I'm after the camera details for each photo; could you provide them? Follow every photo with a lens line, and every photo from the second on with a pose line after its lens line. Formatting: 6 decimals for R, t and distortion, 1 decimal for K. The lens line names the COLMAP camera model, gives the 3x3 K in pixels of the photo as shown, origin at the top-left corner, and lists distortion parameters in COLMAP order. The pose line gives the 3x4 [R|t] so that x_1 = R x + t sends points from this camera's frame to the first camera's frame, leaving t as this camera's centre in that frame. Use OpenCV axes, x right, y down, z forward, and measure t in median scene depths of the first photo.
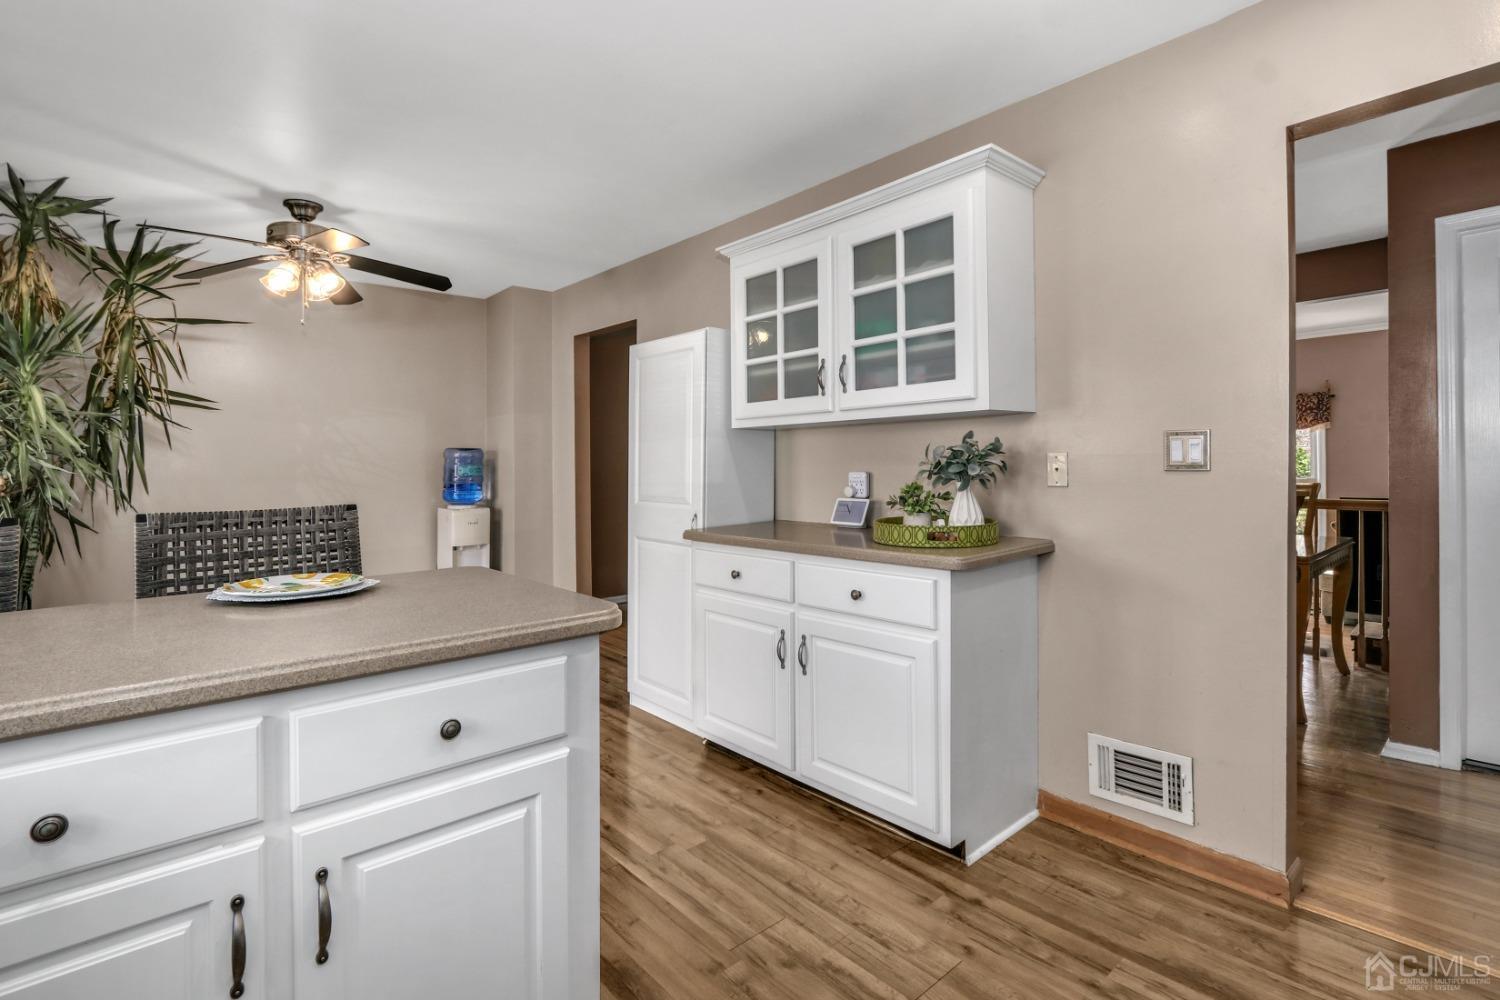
lens RADIAL K [[717.5, 0, 727.6], [0, 717.5, 430.9], [0, 0, 1]] dist [-0.001358, -0.000099]
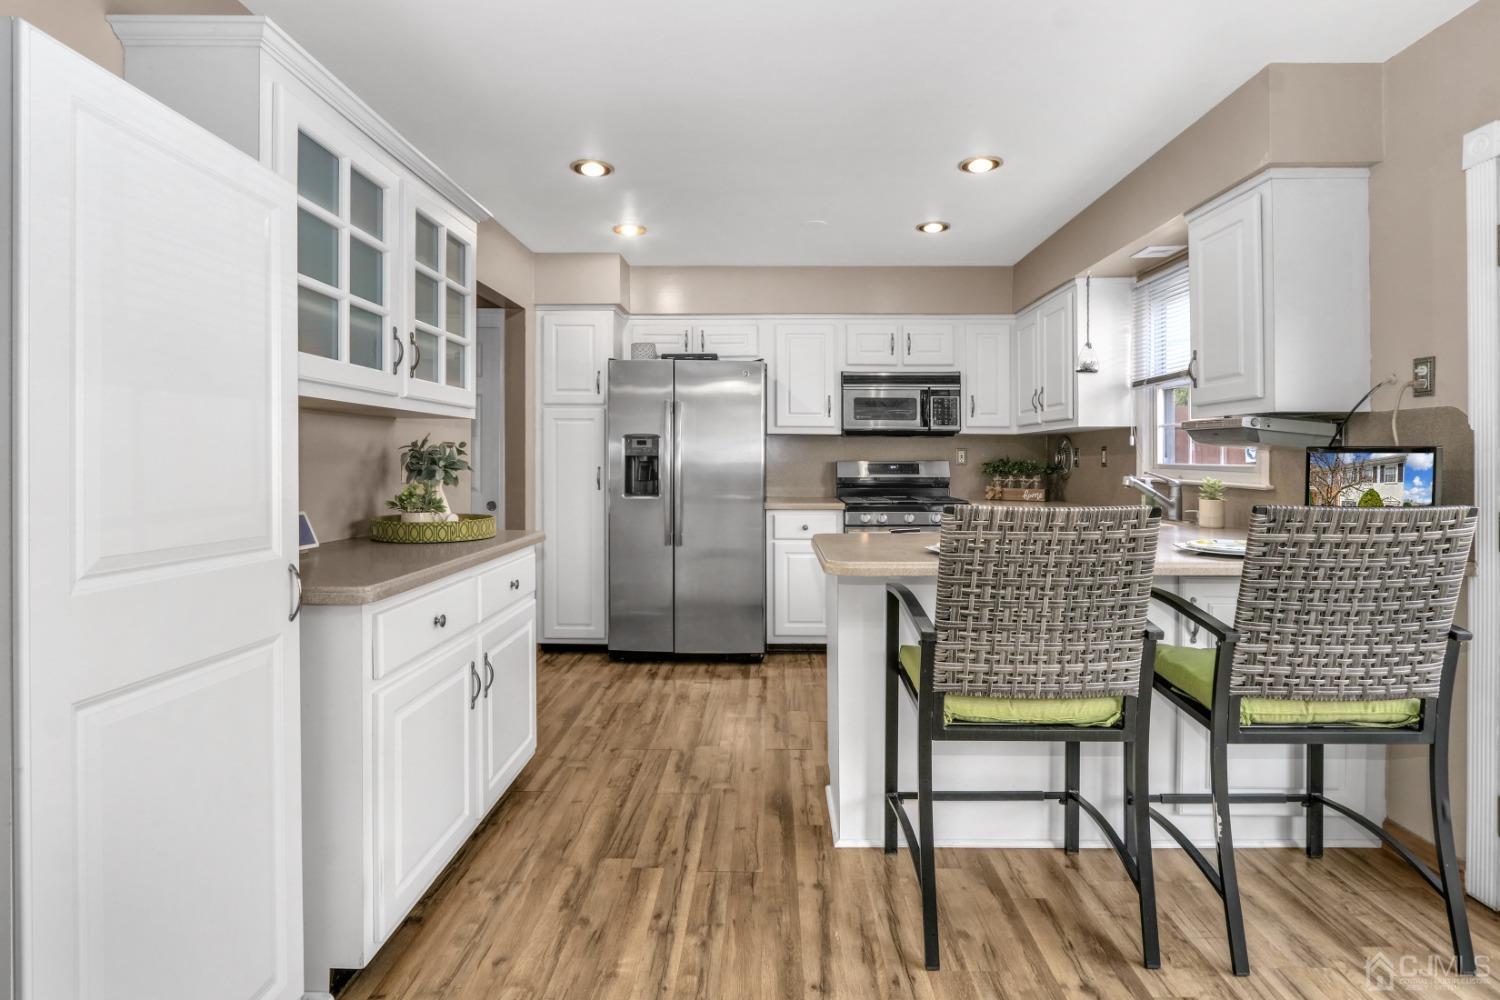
lens RADIAL K [[753.8, 0, 760.9], [0, 753.8, 464.6], [0, 0, 1]] dist [-0.006044, -0.000584]
pose [[-0.761120, 0.007464, 0.648568, -0.727981], [-0.019587, 0.999213, -0.034485, 0.072327], [-0.648315, -0.038951, -0.760375, 1.439556]]
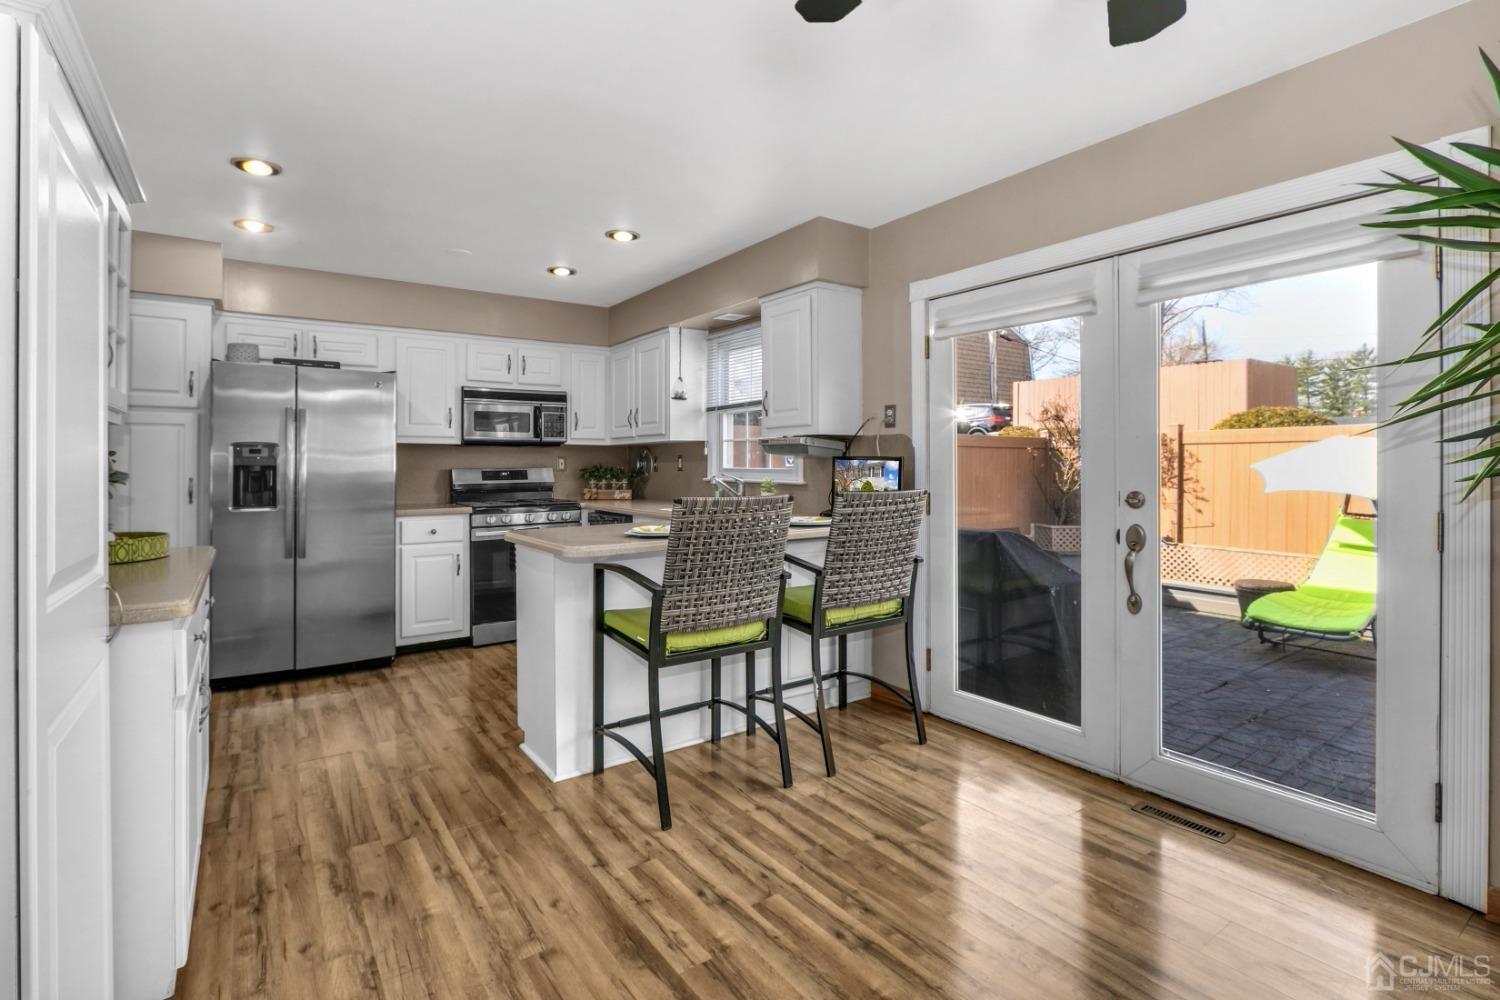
lens RADIAL K [[705.0, 0, 744.8], [0, 705.0, 469.4], [0, 0, 1]] dist [-0.016423, 0.012712]
pose [[-0.996059, 0.019608, 0.086497, -0.584657], [0.016421, 0.999165, -0.037401, 0.080138], [-0.087158, -0.035833, -0.995550, 1.703823]]
